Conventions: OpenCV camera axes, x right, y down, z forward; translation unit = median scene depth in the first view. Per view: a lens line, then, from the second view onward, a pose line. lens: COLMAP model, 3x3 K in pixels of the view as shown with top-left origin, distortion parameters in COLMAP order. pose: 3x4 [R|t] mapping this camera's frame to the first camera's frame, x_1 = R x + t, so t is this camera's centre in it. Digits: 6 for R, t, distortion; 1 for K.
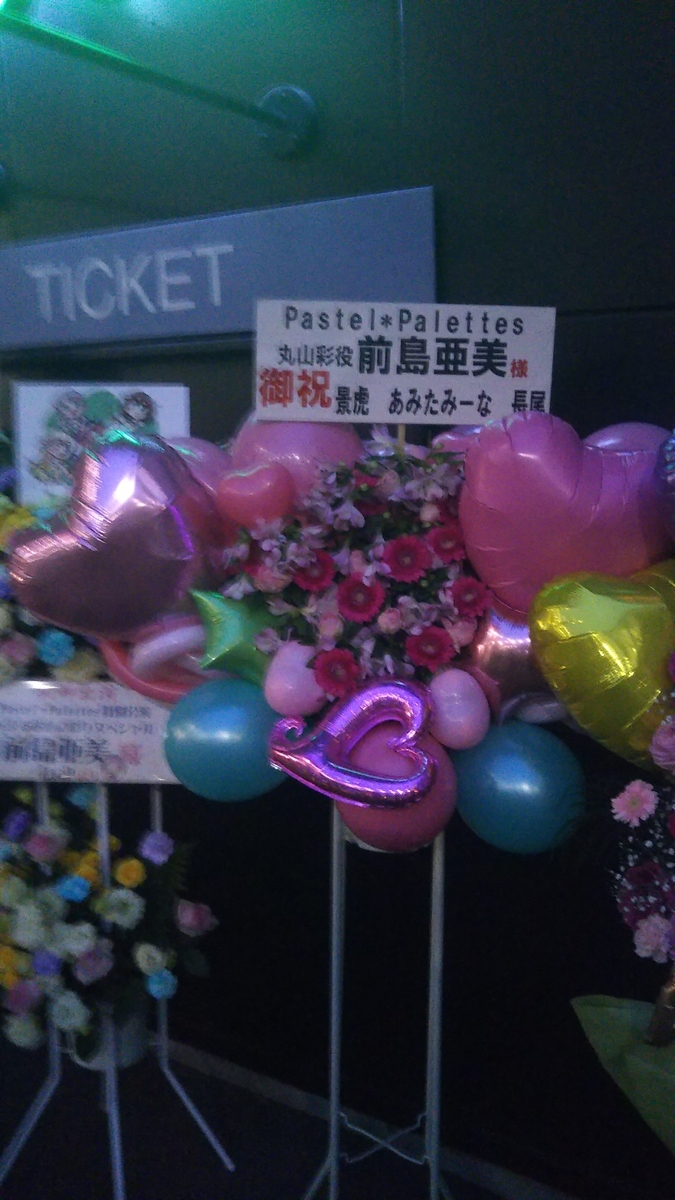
lens RADIAL K [[1008.3, 0, 337.5], [0, 1008.3, 600.0], [0, 0, 1]] dist [0.006528, -0.187603]
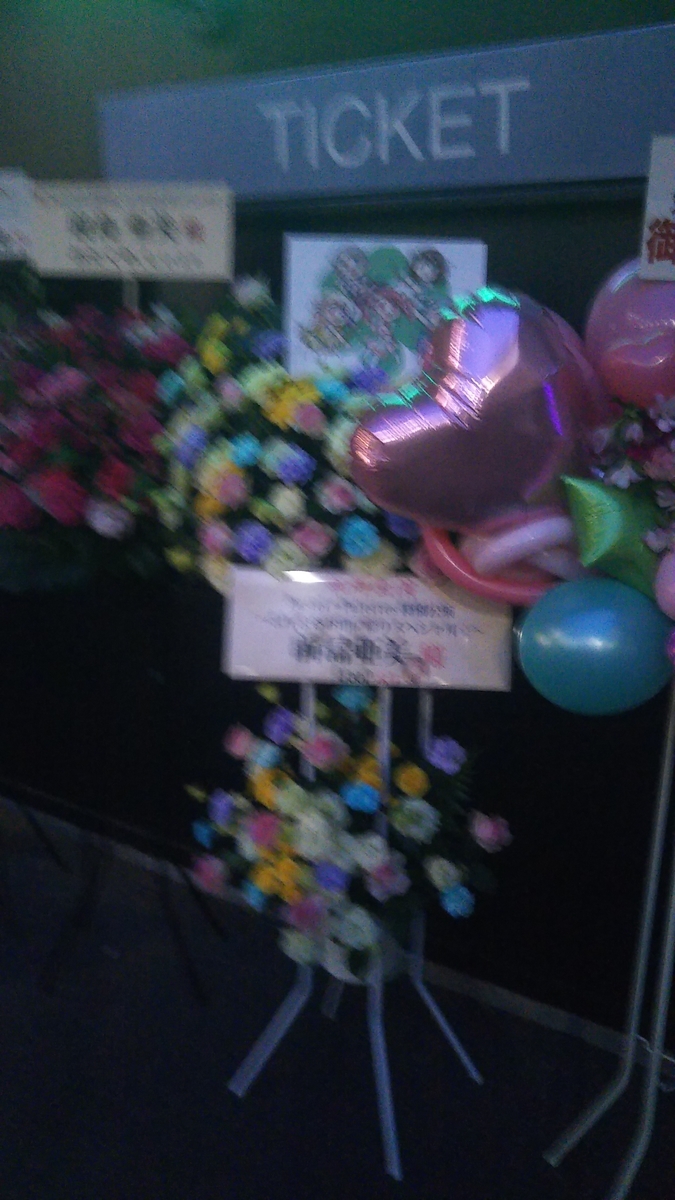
lens RADIAL K [[1008.3, 0, 337.5], [0, 1008.3, 600.0], [0, 0, 1]] dist [0.006528, -0.187603]
pose [[0.999263, 0.023518, -0.030337, -0.262188], [-0.020023, 0.993642, 0.110789, 0.003259], [0.032749, -0.110100, 0.993381, 0.096235]]
